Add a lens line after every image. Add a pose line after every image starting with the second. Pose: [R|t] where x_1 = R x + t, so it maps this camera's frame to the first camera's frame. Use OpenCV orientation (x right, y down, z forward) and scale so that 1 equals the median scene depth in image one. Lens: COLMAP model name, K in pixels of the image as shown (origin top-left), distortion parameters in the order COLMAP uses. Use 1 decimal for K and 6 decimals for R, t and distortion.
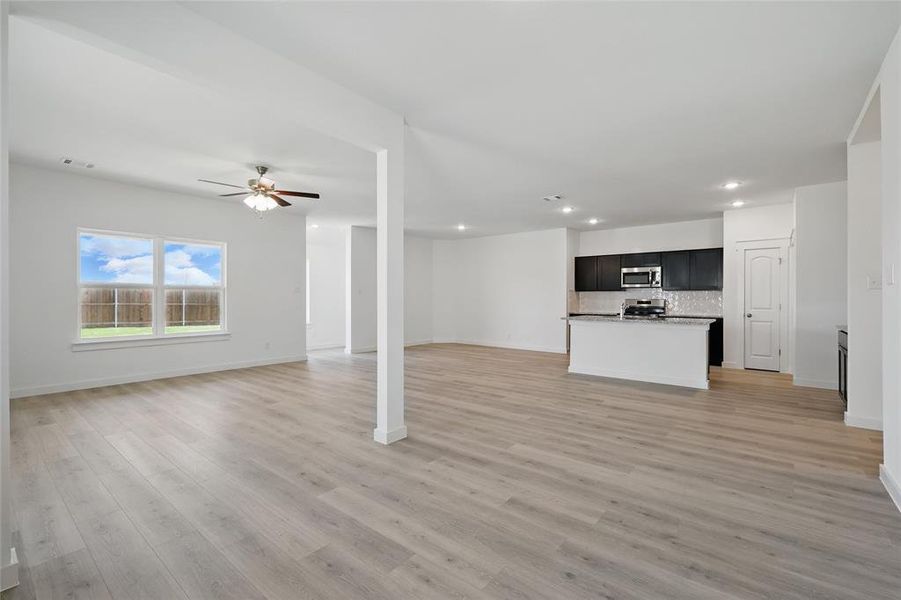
lens RADIAL K [[393.4, 0, 450.4], [0, 393.4, 297.3], [0, 0, 1]] dist [0.002734, 0.000236]
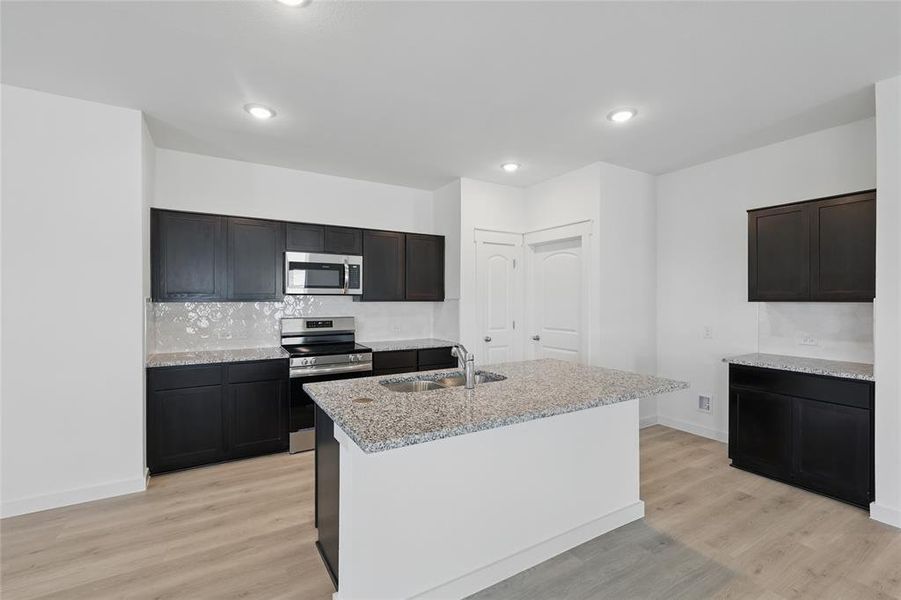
lens RADIAL K [[395.9, 0, 450.0], [0, 395.9, 298.8], [0, 0, 1]] dist [0.001788, 0.000523]
pose [[0.351014, -0.001311, 0.936369, 0.083098], [-0.001598, 0.999997, 0.001999, -0.022917], [-0.936369, -0.002198, 0.351011, 0.737455]]
